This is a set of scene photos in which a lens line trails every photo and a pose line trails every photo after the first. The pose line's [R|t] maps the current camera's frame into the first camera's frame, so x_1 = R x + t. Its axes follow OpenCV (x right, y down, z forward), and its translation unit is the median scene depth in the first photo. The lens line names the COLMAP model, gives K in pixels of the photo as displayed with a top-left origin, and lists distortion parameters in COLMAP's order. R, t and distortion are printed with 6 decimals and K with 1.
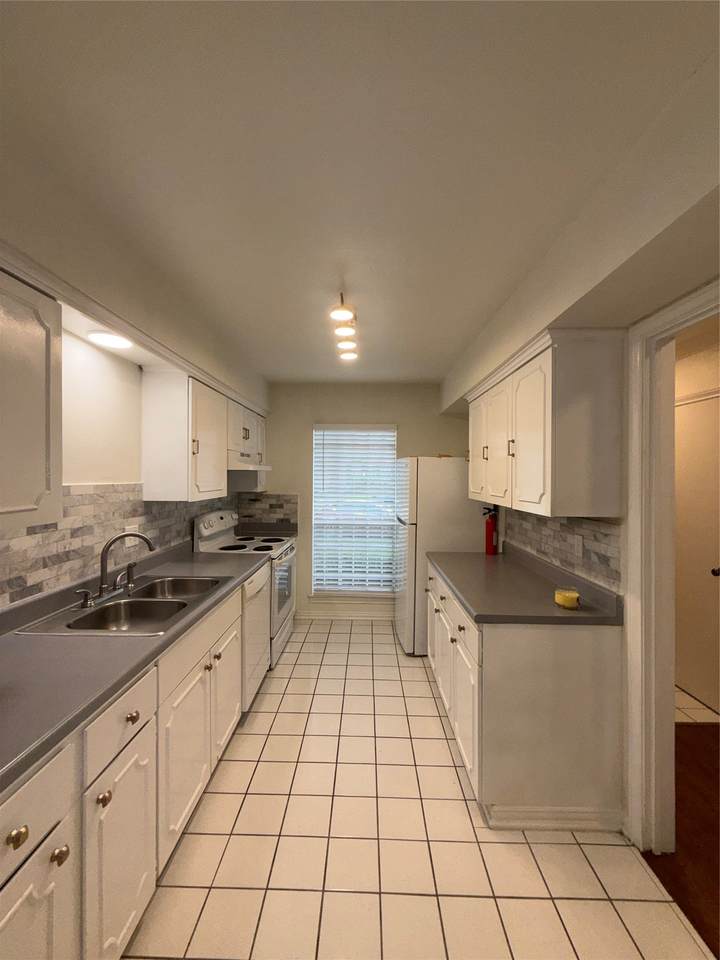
lens RADIAL K [[381.1, 0, 364.7], [0, 381.1, 479.3], [0, 0, 1]] dist [-0.002520, 0.000050]
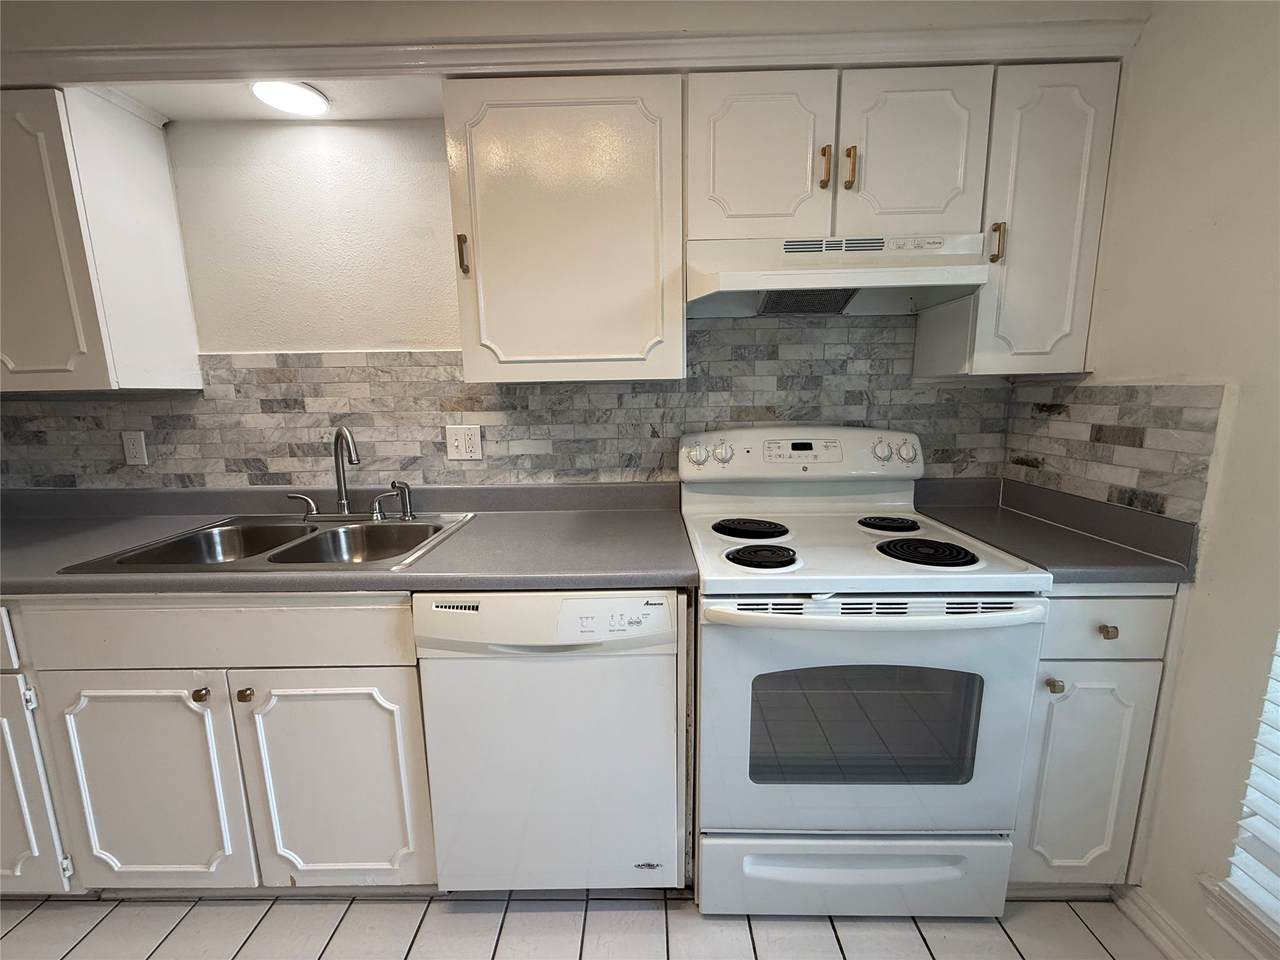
lens RADIAL K [[508.2, 0, 636.9], [0, 508.2, 479.8], [0, 0, 1]] dist [-0.002520, 0.000050]
pose [[-0.004823, 0.160336, -0.987051, 0.184610], [0.006692, 0.987045, 0.160303, 0.088424], [0.999966, -0.005832, -0.005833, 1.372735]]
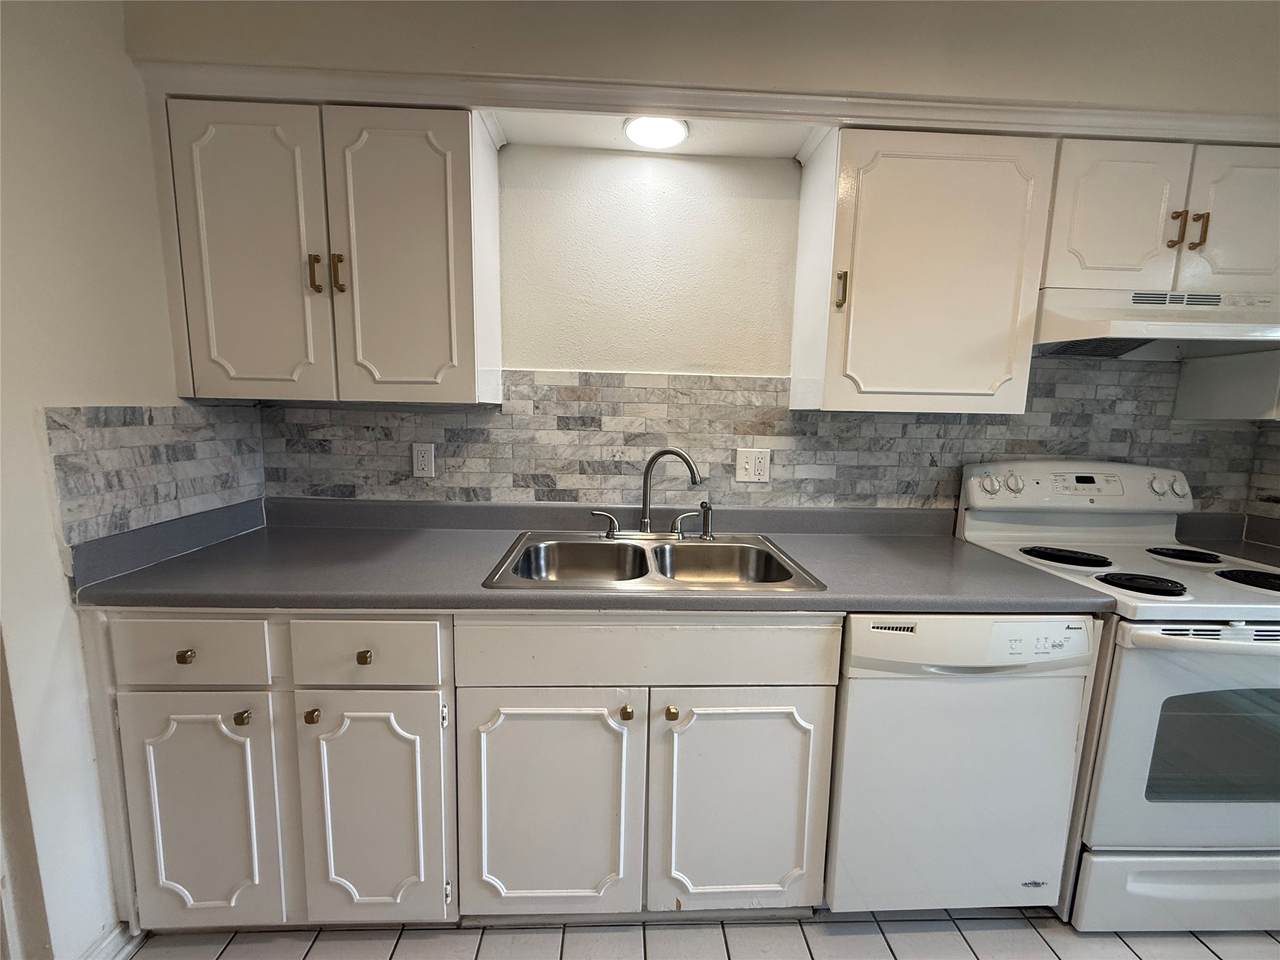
lens RADIAL K [[508.2, 0, 633.6], [0, 508.2, 479.7], [0, 0, 1]] dist [-0.002520, 0.000050]
pose [[0.041532, 0.124544, -0.991345, 0.197081], [-0.029891, 0.991911, 0.123363, 0.084259], [0.998690, 0.024509, 0.044919, 0.837104]]
